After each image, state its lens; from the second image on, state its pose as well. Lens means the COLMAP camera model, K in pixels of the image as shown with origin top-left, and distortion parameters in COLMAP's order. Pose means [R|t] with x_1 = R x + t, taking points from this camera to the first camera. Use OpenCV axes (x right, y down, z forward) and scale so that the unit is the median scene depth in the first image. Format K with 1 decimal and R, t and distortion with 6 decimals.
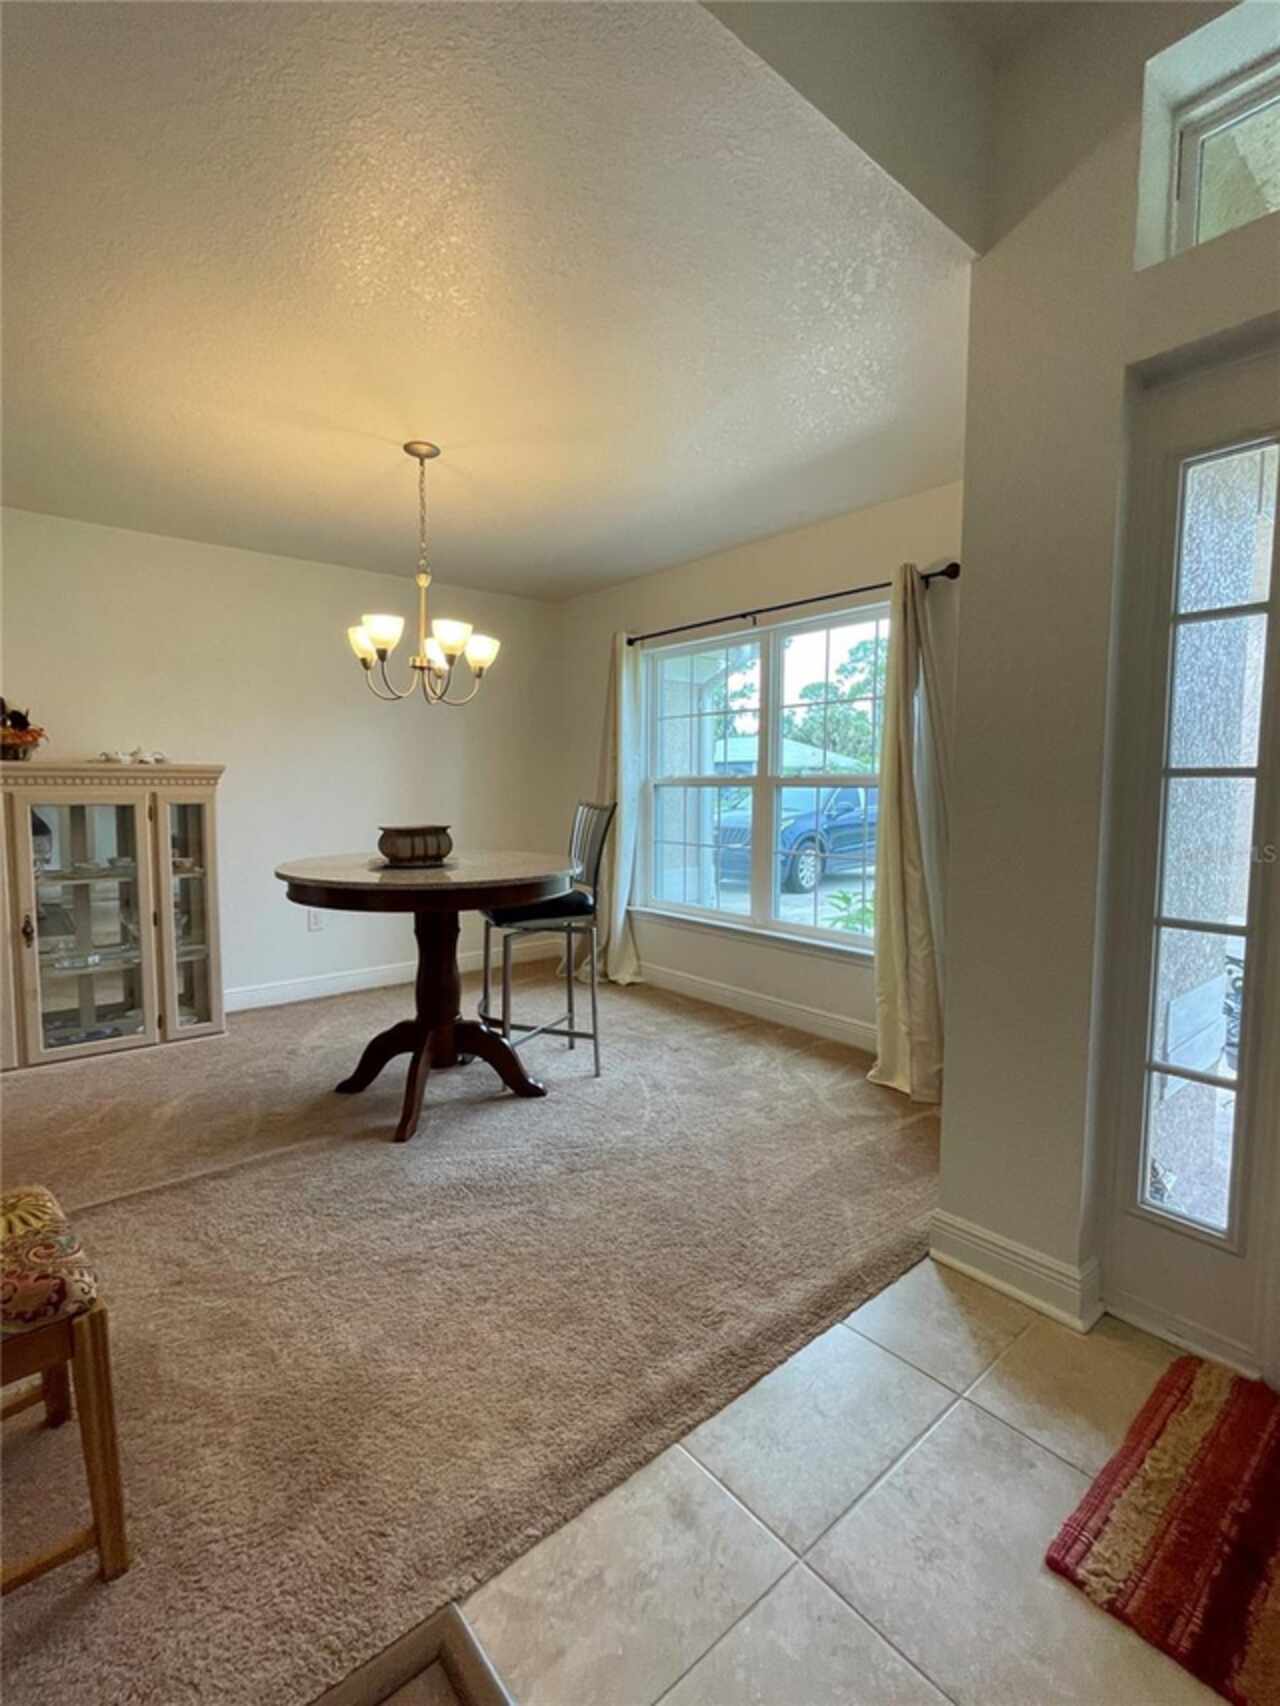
lens RADIAL K [[786.5, 0, 636.6], [0, 786.5, 843.6], [0, 0, 1]] dist [-0.028209, 0.012728]
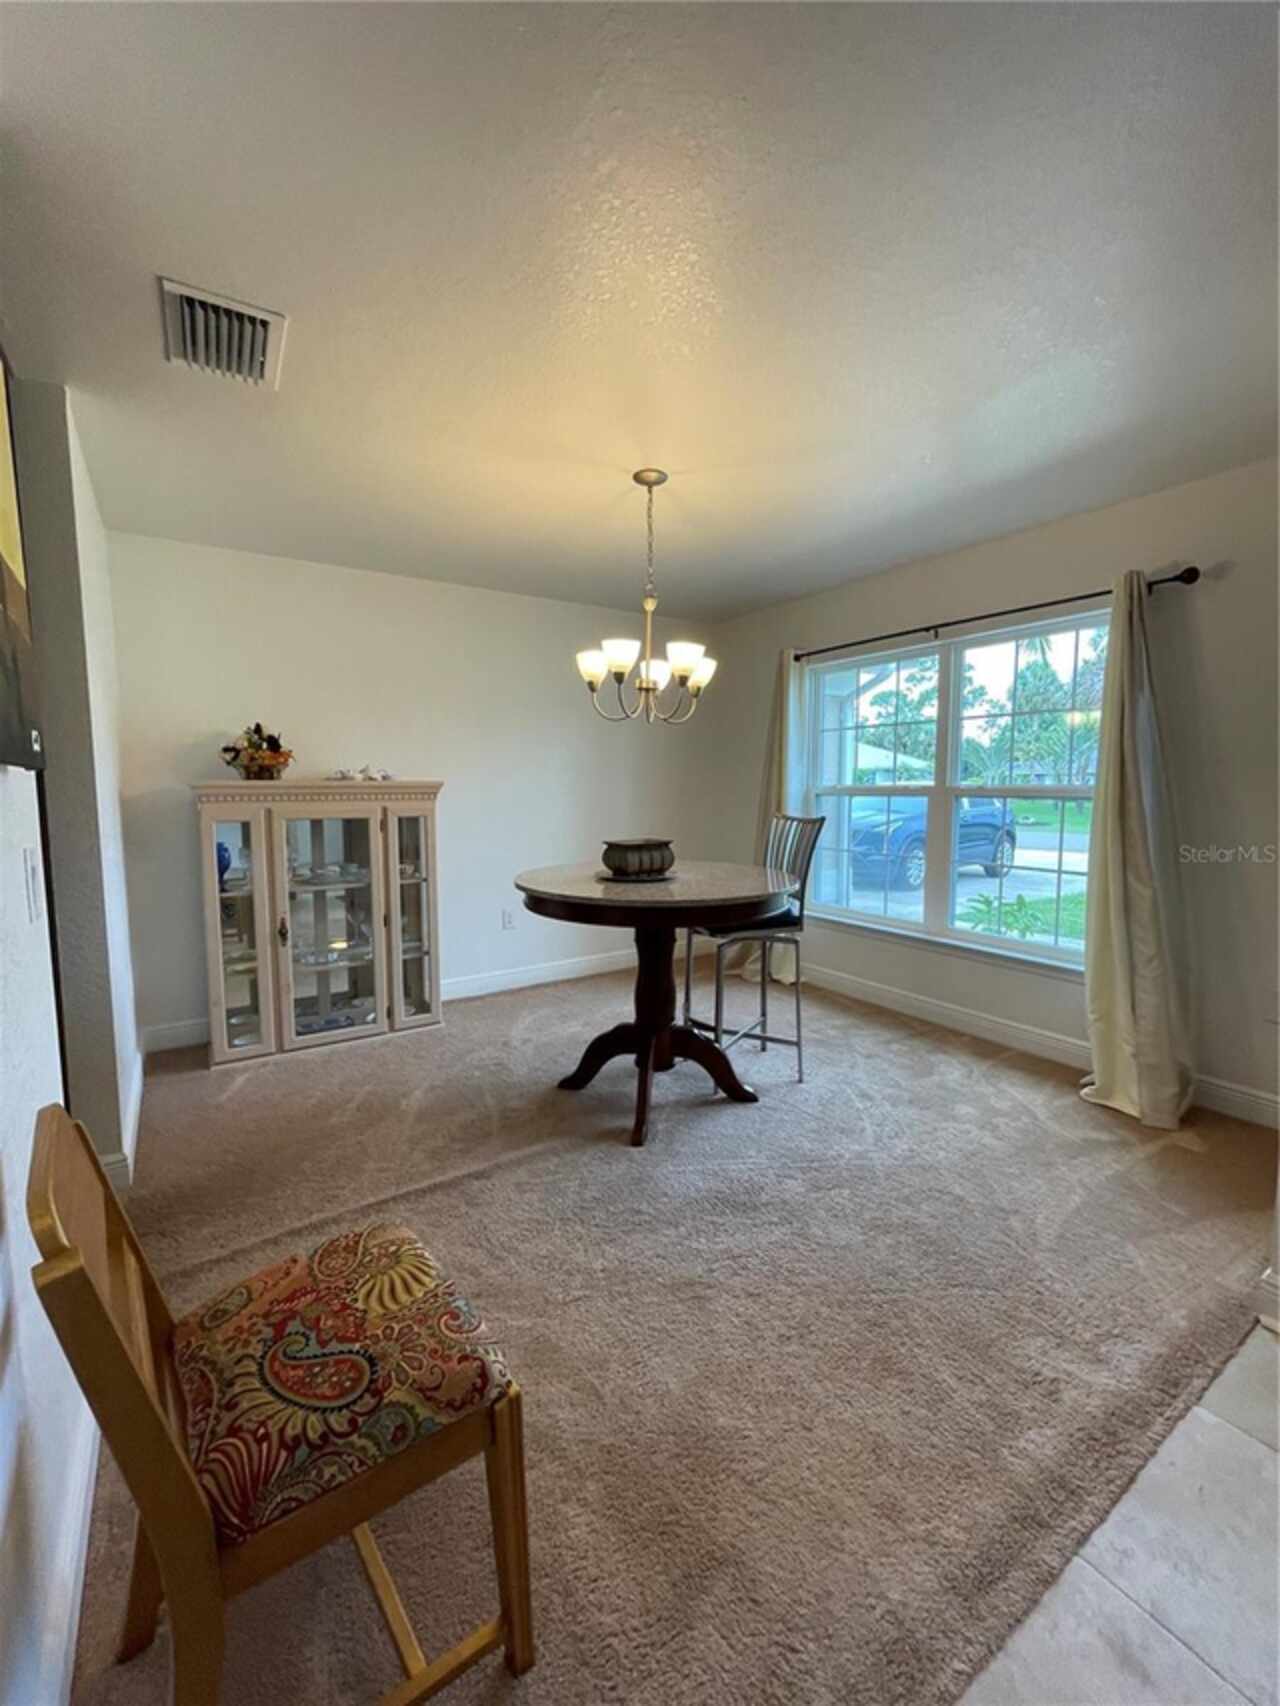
lens RADIAL K [[693.9, 0, 632.2], [0, 693.9, 848.3], [0, 0, 1]] dist [-0.004019, 0.000841]
pose [[0.992408, 0.004207, -0.122913, -0.177556], [-0.002427, 0.999890, 0.014629, -0.026087], [0.122961, -0.014220, 0.992310, 0.078012]]
